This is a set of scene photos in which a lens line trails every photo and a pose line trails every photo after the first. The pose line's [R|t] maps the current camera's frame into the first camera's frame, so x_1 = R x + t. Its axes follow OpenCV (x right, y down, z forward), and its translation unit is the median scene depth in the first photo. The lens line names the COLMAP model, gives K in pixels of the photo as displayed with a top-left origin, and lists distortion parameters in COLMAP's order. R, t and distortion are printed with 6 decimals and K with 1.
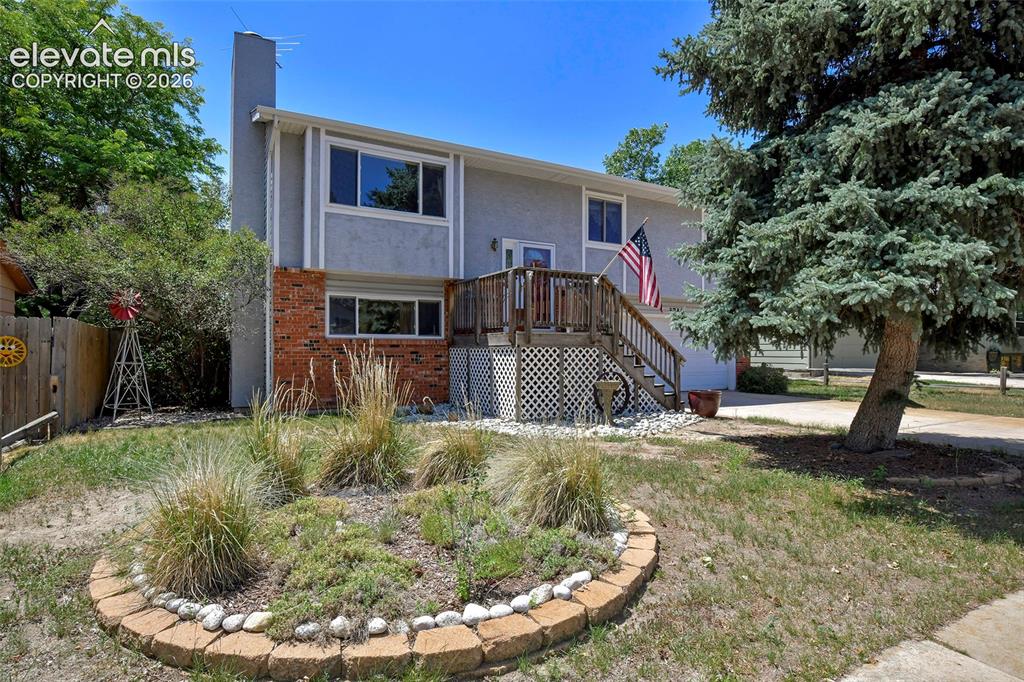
lens RADIAL K [[544.5, 0, 512.0], [0, 544.5, 341.0], [0, 0, 1]] dist [-0.003743, -0.000749]
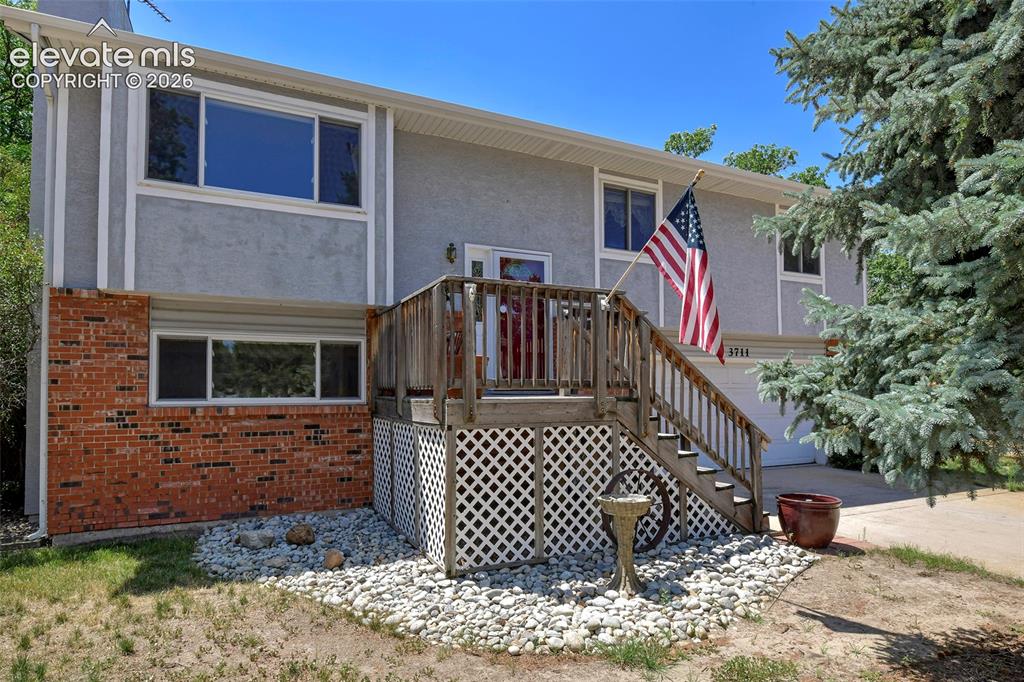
lens RADIAL K [[557.4, 0, 497.8], [0, 557.4, 365.5], [0, 0, 1]] dist [0.000301, -0.000133]
pose [[0.995891, -0.007736, -0.090229, 0.091960], [0.005174, 0.999578, -0.028592, -0.030144], [0.090412, 0.028007, 0.995511, 0.410209]]
